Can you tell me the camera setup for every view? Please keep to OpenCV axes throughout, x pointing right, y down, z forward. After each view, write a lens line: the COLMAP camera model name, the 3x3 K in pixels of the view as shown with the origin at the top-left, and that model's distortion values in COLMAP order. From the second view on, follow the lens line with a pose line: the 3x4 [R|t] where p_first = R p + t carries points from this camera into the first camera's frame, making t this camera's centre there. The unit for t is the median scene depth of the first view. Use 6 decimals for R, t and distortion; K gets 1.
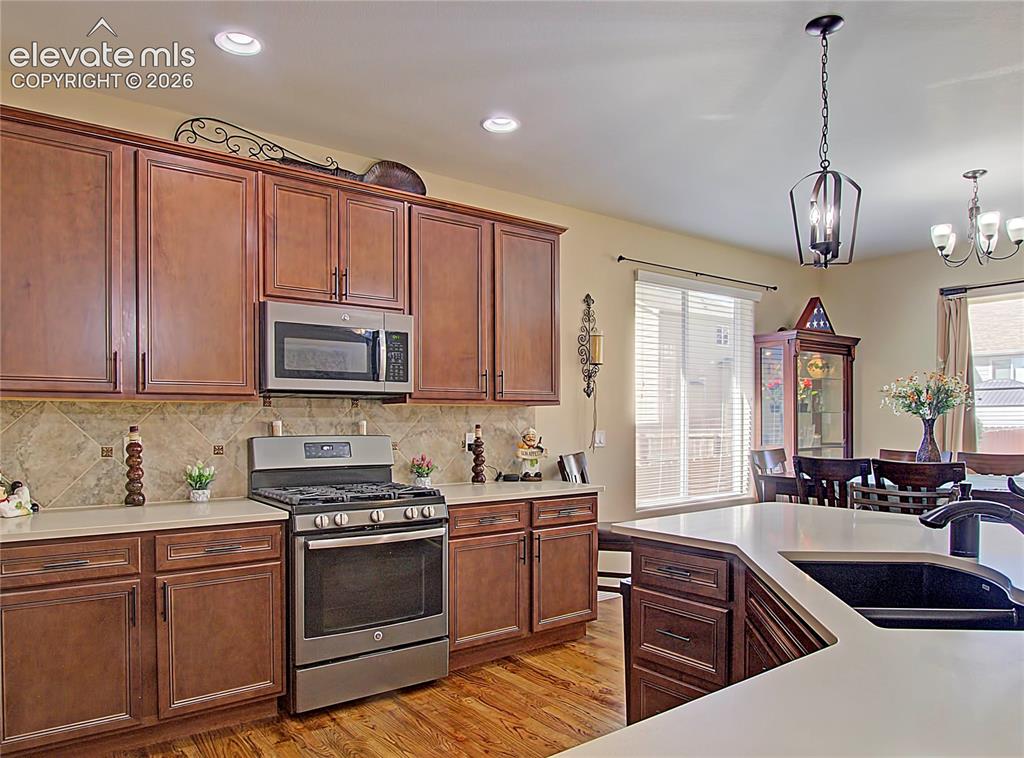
lens RADIAL K [[717.3, 0, 557.9], [0, 717.3, 425.3], [0, 0, 1]] dist [-0.022962, 0.002084]
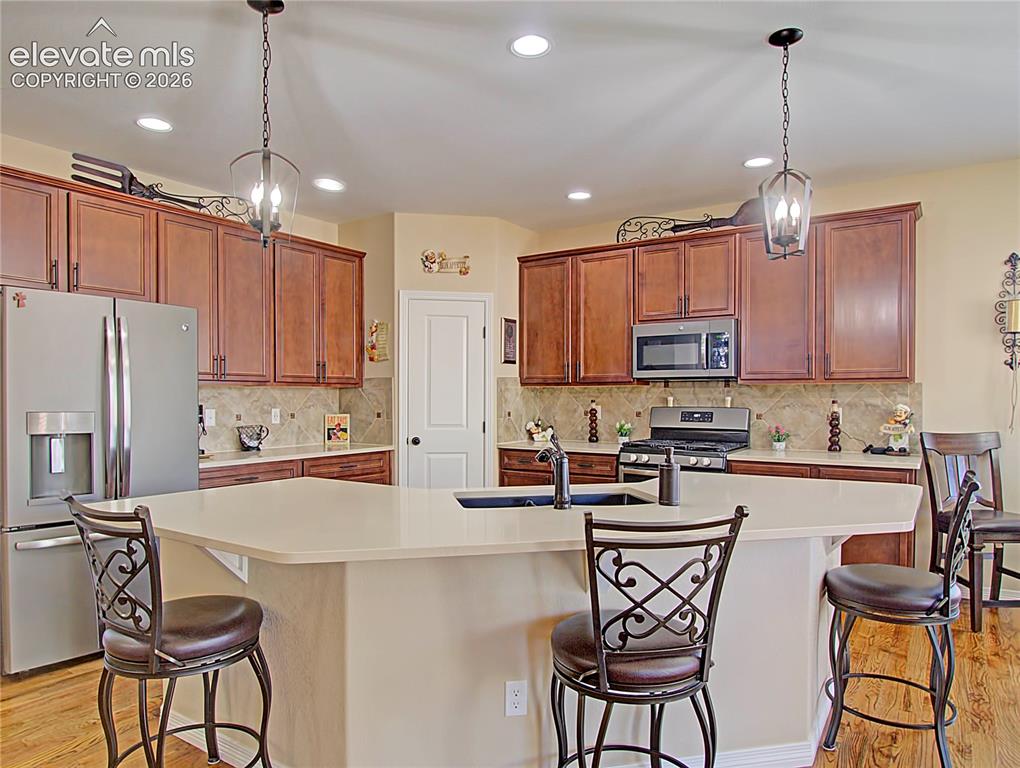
lens RADIAL K [[658.3, 0, 503.3], [0, 658.3, 409.9], [0, 0, 1]] dist [-0.029250, 0.000835]
pose [[0.292636, 0.021956, -0.955972, 0.813897], [-0.003995, 0.999756, 0.021739, -0.007160], [0.956216, -0.002543, 0.292652, 0.217163]]
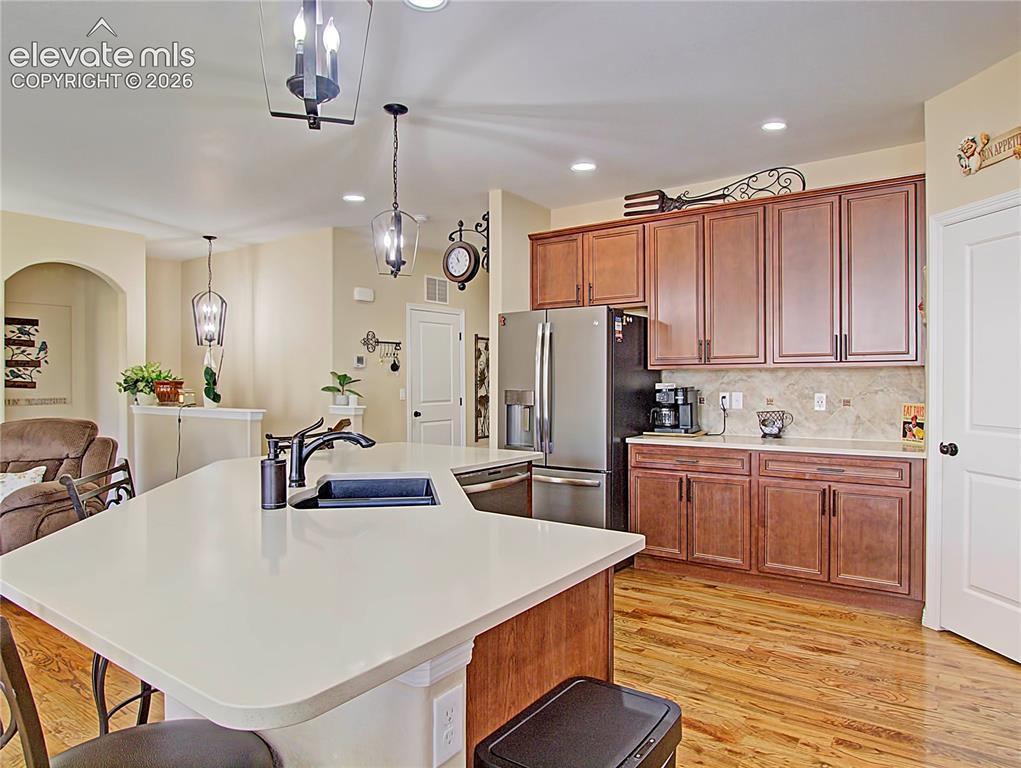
lens RADIAL K [[659.0, 0, 501.2], [0, 659.0, 384.0], [0, 0, 1]] dist [-0.029250, 0.000835]
pose [[-0.970587, 0.004882, -0.240703, 0.245006], [0.002796, 0.999956, 0.009008, -0.006609], [0.240736, 0.008070, -0.970557, 1.109254]]
